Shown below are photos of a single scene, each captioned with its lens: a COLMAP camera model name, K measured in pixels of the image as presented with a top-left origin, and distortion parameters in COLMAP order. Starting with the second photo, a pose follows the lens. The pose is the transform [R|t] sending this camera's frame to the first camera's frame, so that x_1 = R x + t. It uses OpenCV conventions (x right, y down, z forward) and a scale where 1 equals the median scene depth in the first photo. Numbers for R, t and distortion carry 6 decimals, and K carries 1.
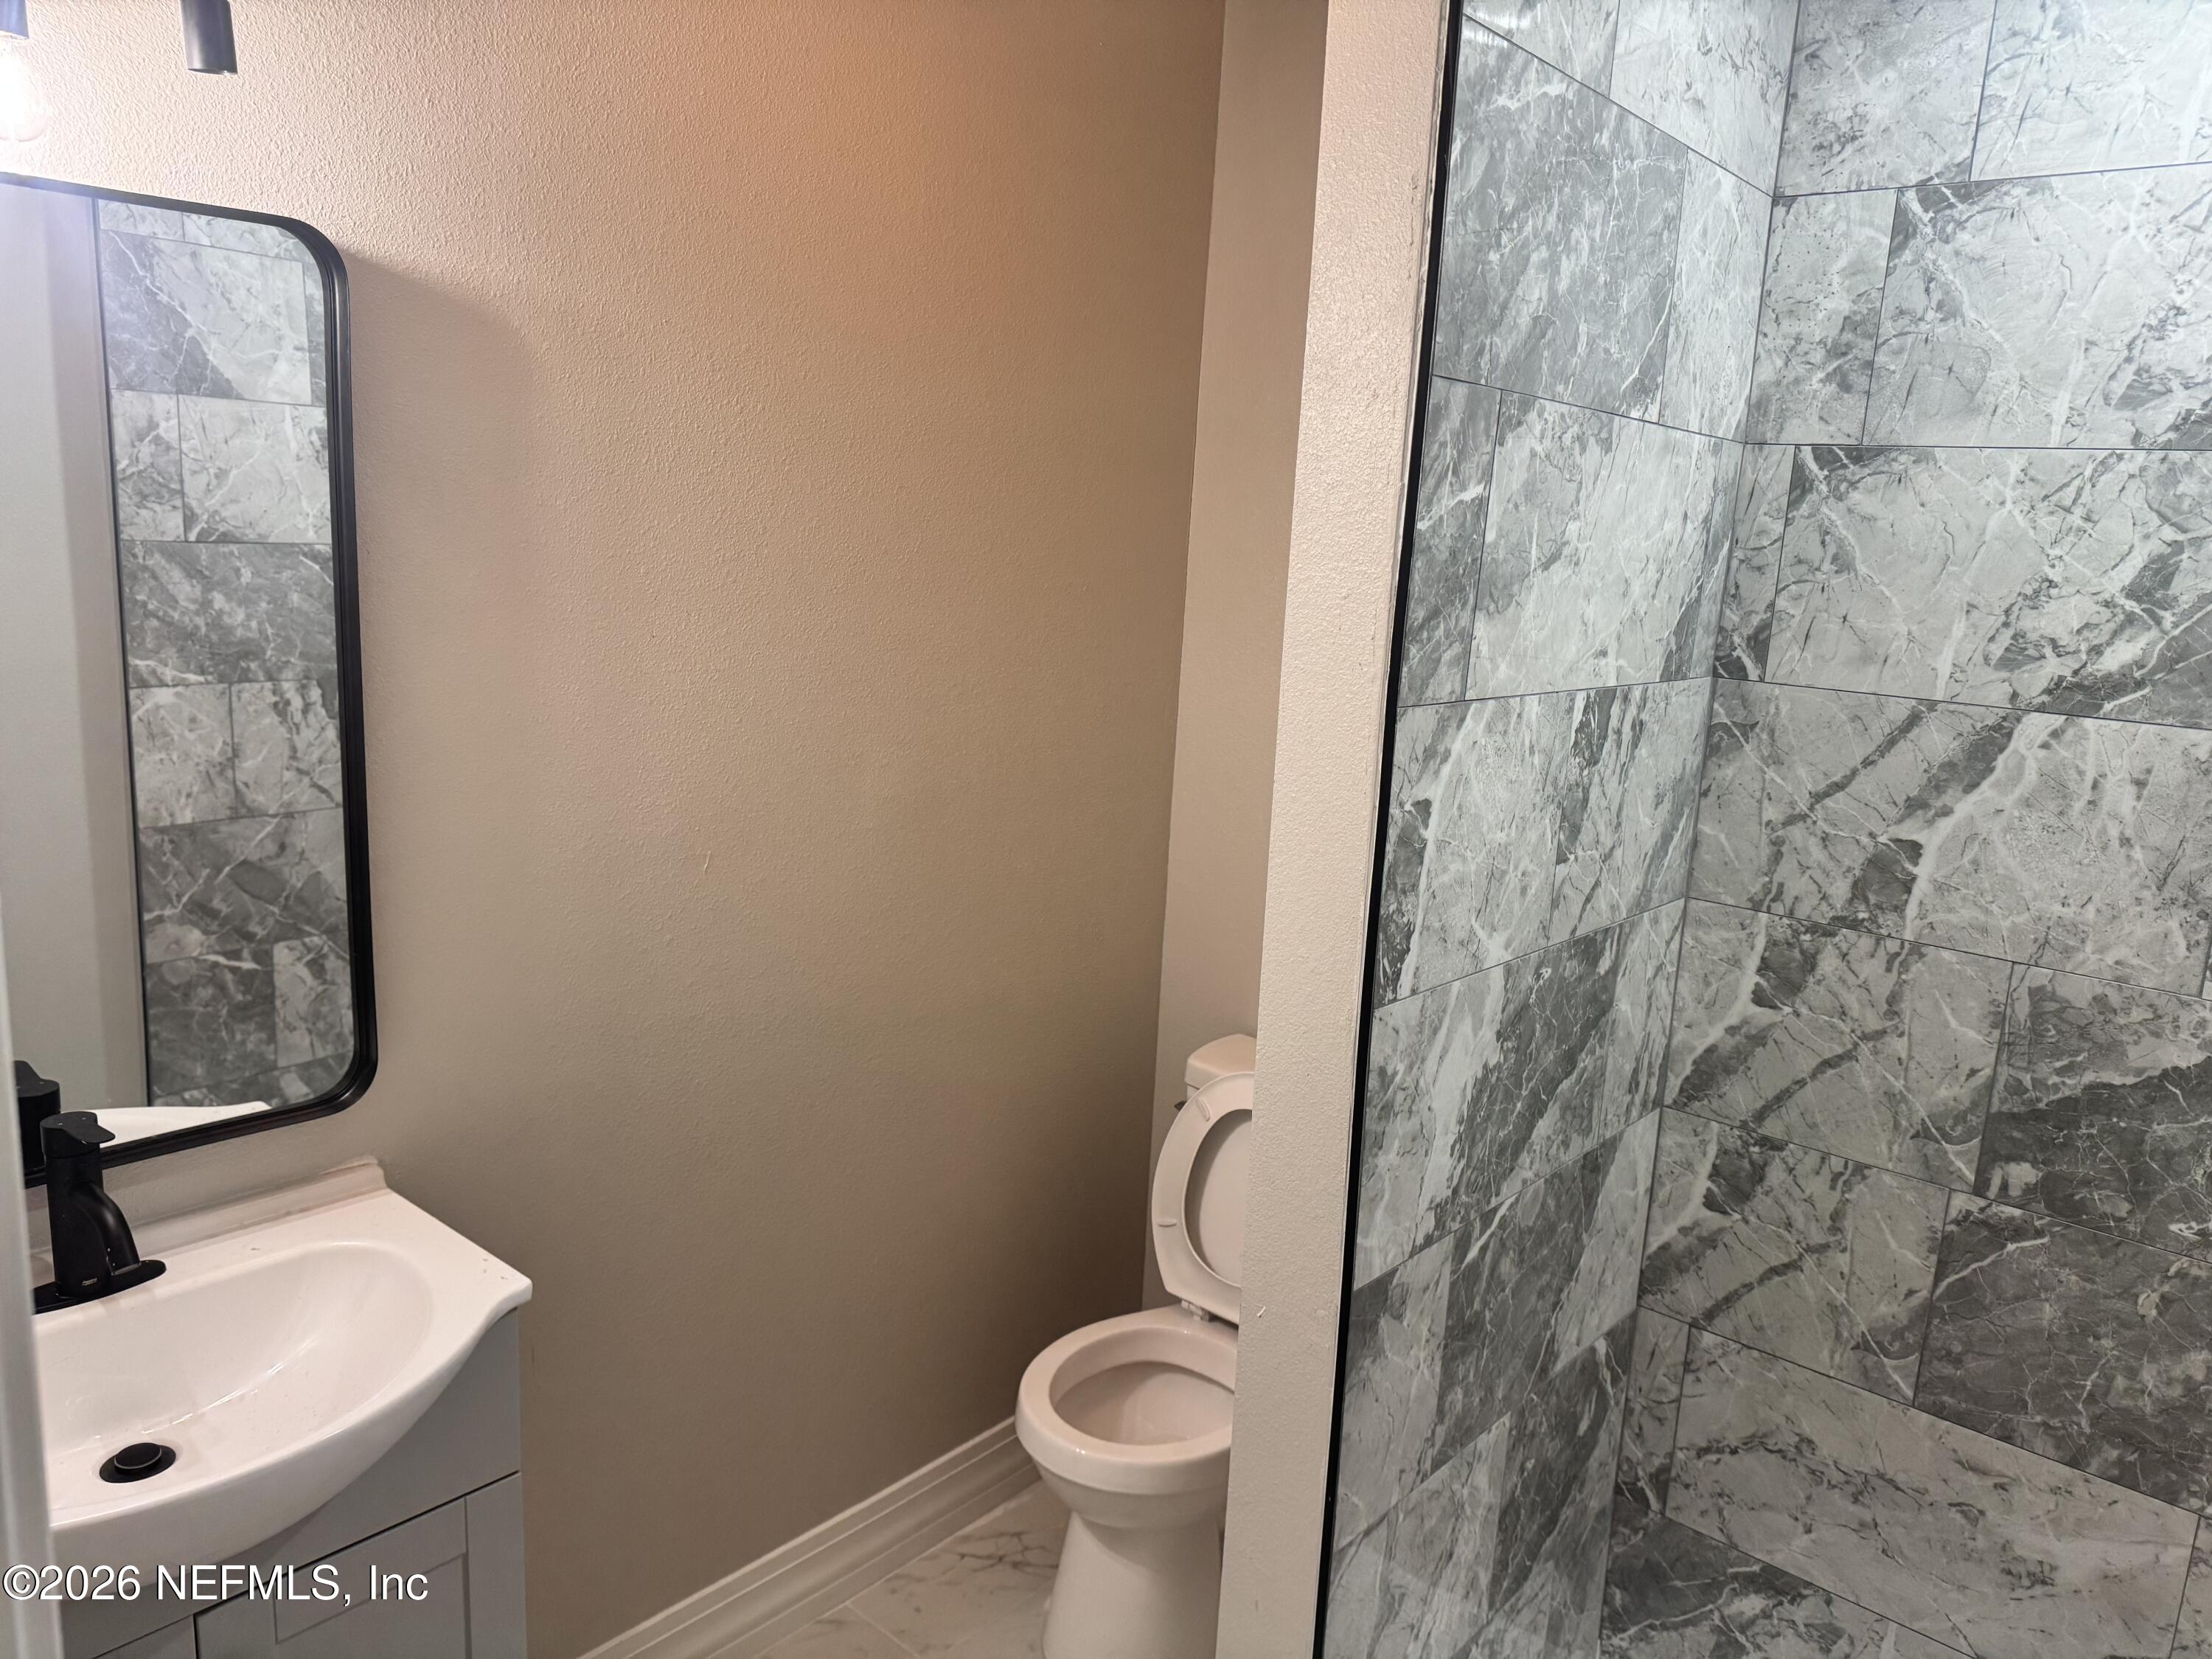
lens RADIAL K [[1535.2, 0, 1083.0], [0, 1535.2, 846.0], [0, 0, 1]] dist [0.029613, -0.056974]
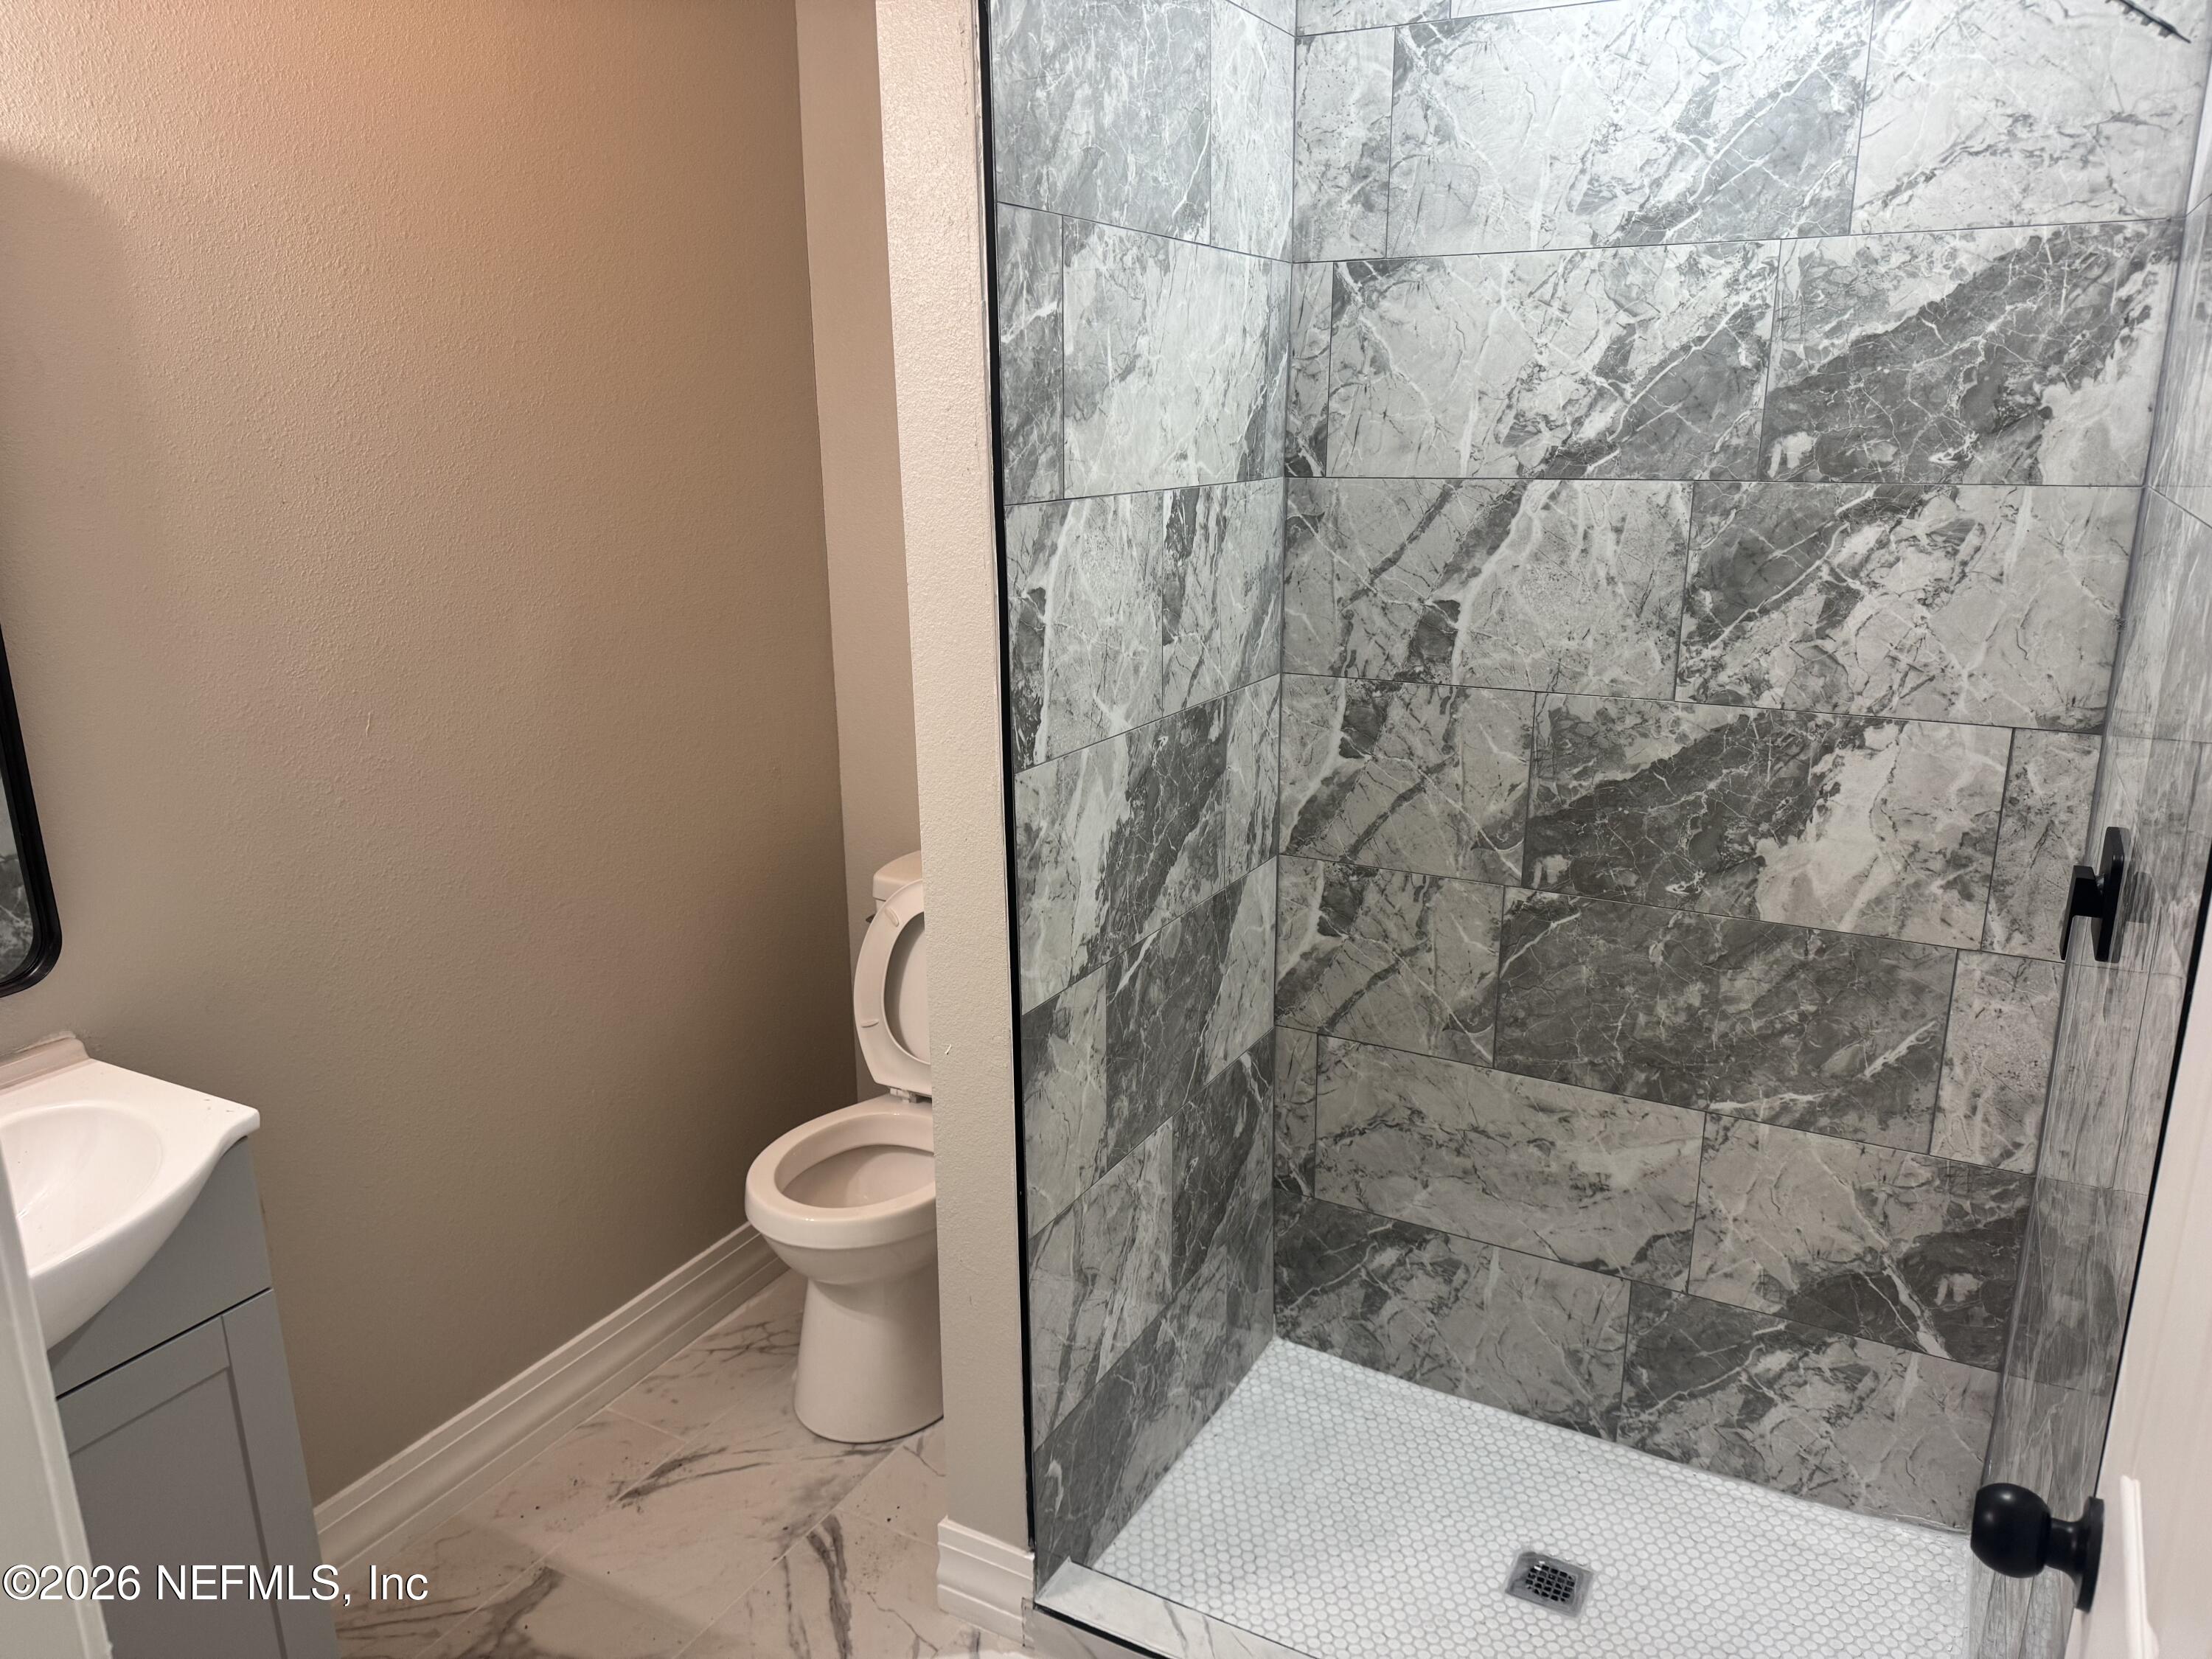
lens RADIAL K [[1535.2, 0, 1083.0], [0, 1535.2, 846.0], [0, 0, 1]] dist [0.029613, -0.056974]
pose [[0.972983, -0.118654, 0.198052, 0.004250], [0.102287, 0.990588, 0.090954, 0.051415], [-0.206980, -0.068238, 0.975962, -0.118510]]
